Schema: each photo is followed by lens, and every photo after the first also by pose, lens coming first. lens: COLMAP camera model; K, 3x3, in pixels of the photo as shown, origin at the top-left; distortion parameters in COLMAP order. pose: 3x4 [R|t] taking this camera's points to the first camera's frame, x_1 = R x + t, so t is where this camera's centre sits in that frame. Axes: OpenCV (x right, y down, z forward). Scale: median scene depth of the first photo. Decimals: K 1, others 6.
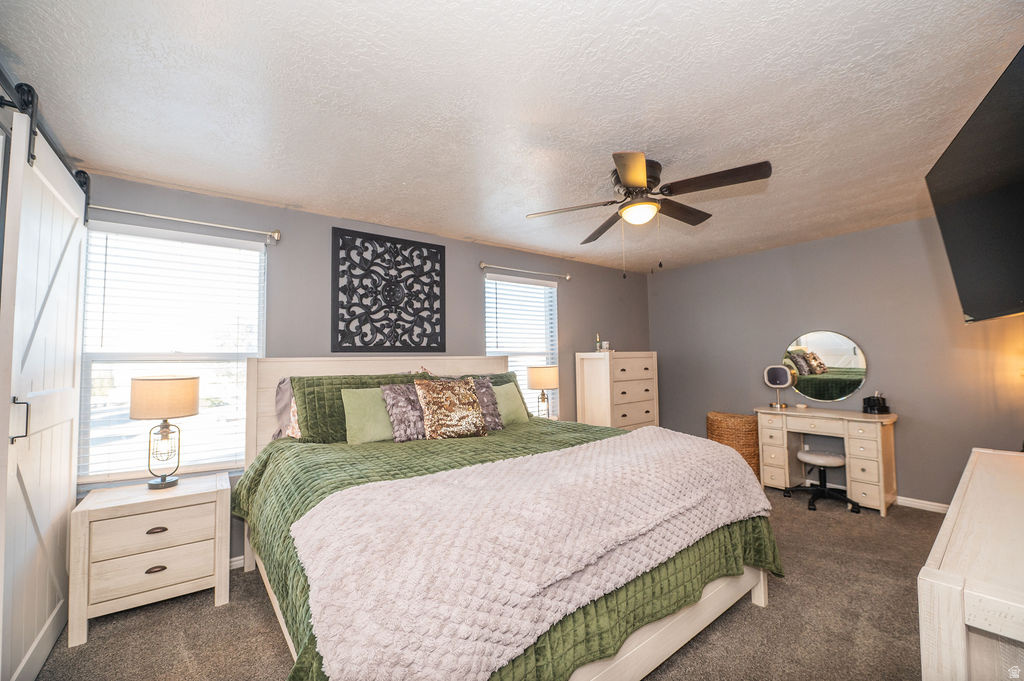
lens RADIAL K [[407.0, 0, 518.8], [0, 407.0, 336.9], [0, 0, 1]] dist [-0.014389, -0.000629]
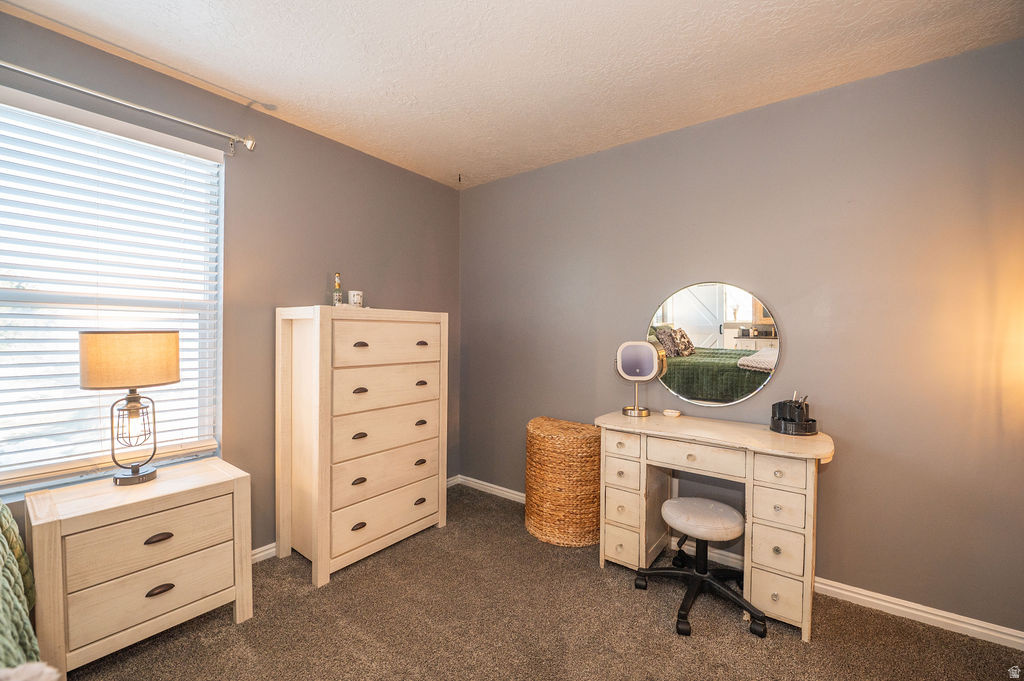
lens RADIAL K [[407.0, 0, 518.8], [0, 407.0, 336.9], [0, 0, 1]] dist [-0.014389, -0.000629]
pose [[0.962355, 0.025766, 0.270573, 0.347772], [-0.040986, 0.997870, 0.050752, 0.044559], [-0.268689, -0.059932, 0.961361, 0.534446]]
